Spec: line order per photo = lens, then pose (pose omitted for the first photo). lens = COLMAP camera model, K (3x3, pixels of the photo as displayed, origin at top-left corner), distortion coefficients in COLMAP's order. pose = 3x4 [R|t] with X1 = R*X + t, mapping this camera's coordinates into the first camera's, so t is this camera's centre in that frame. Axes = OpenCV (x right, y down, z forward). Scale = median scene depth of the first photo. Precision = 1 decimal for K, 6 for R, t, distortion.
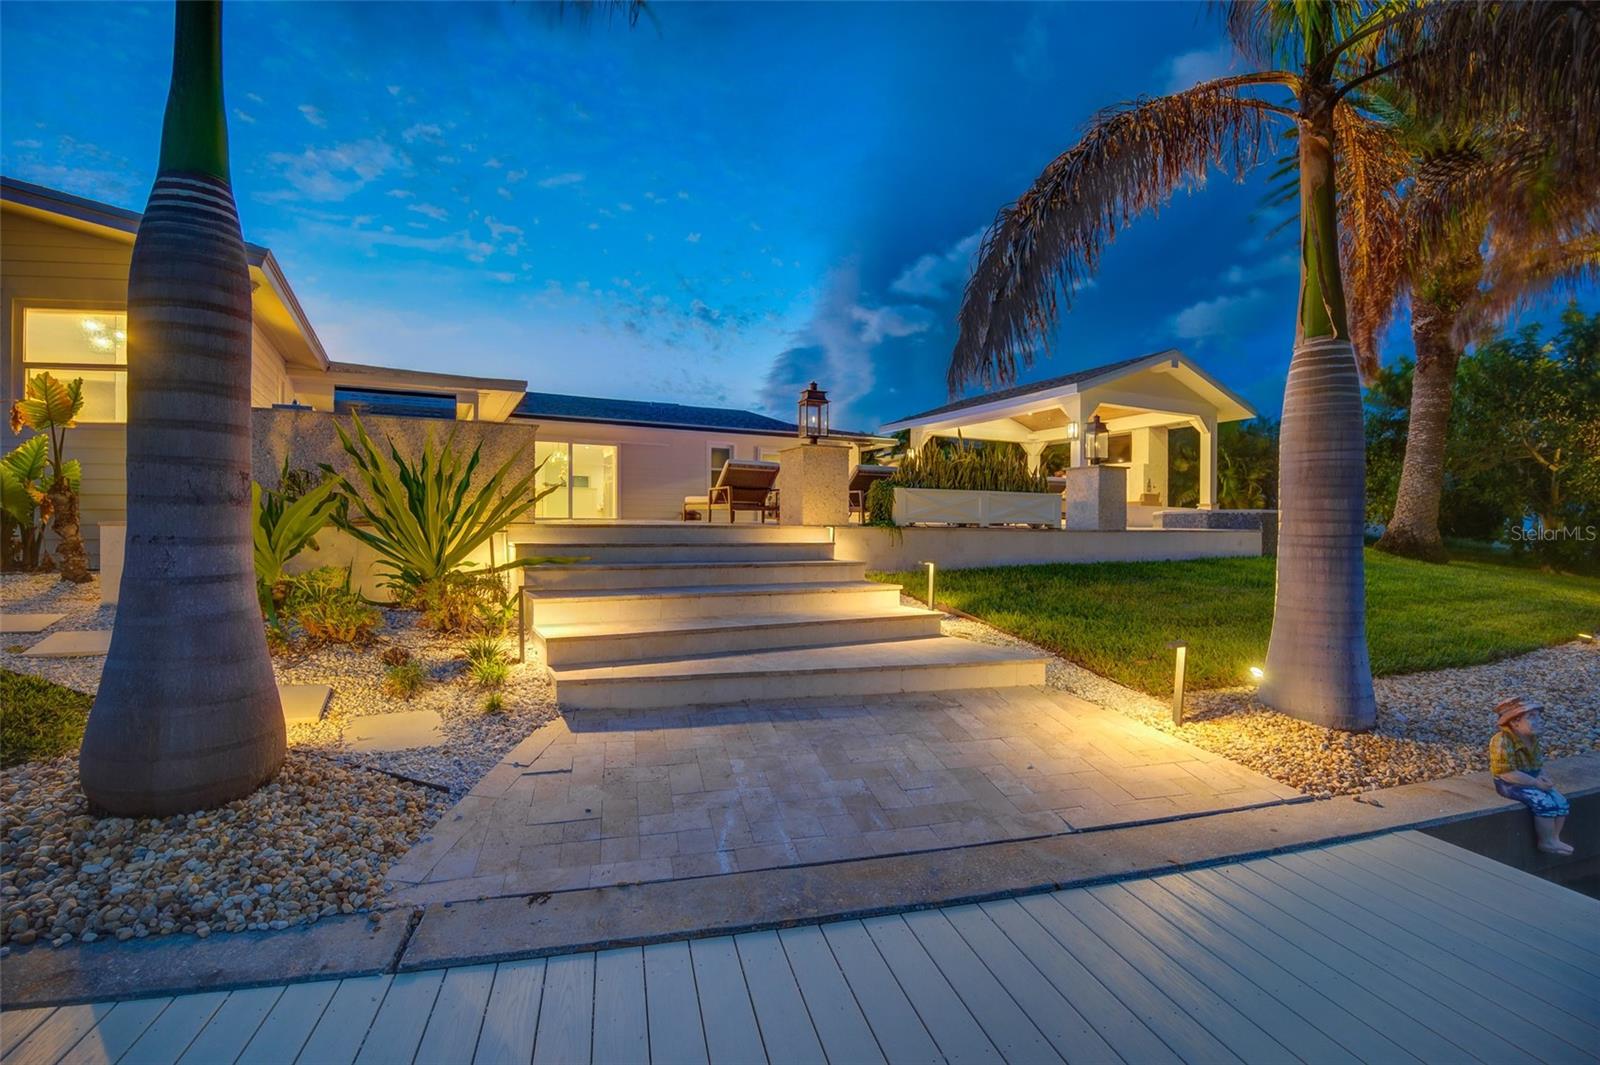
lens RADIAL K [[720.0, 0, 844.2], [0, 720.0, 569.3], [0, 0, 1]] dist [-0.018803, -0.006316]
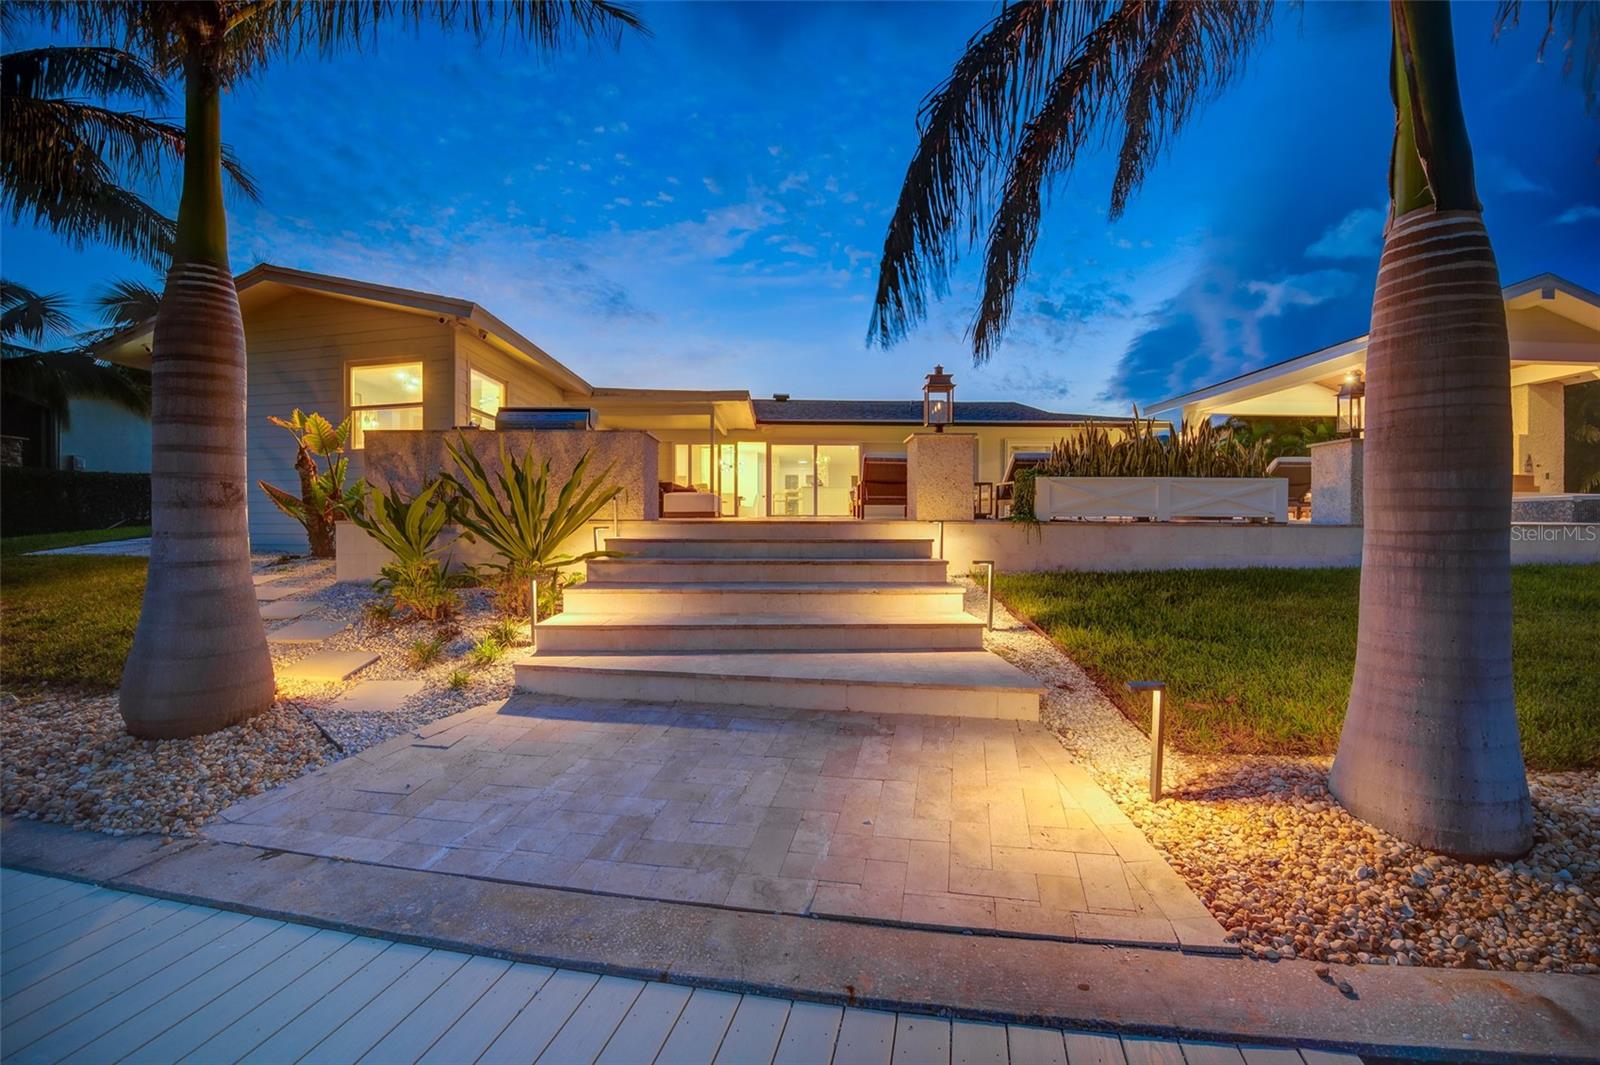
lens RADIAL K [[720.0, 0, 816.1], [0, 720.0, 558.5], [0, 0, 1]] dist [-0.018803, -0.006316]
pose [[0.895273, 0.016955, -0.445195, 0.528171], [-0.021413, 0.999758, -0.004987, -0.010752], [0.445002, 0.013997, 0.895420, 0.243753]]
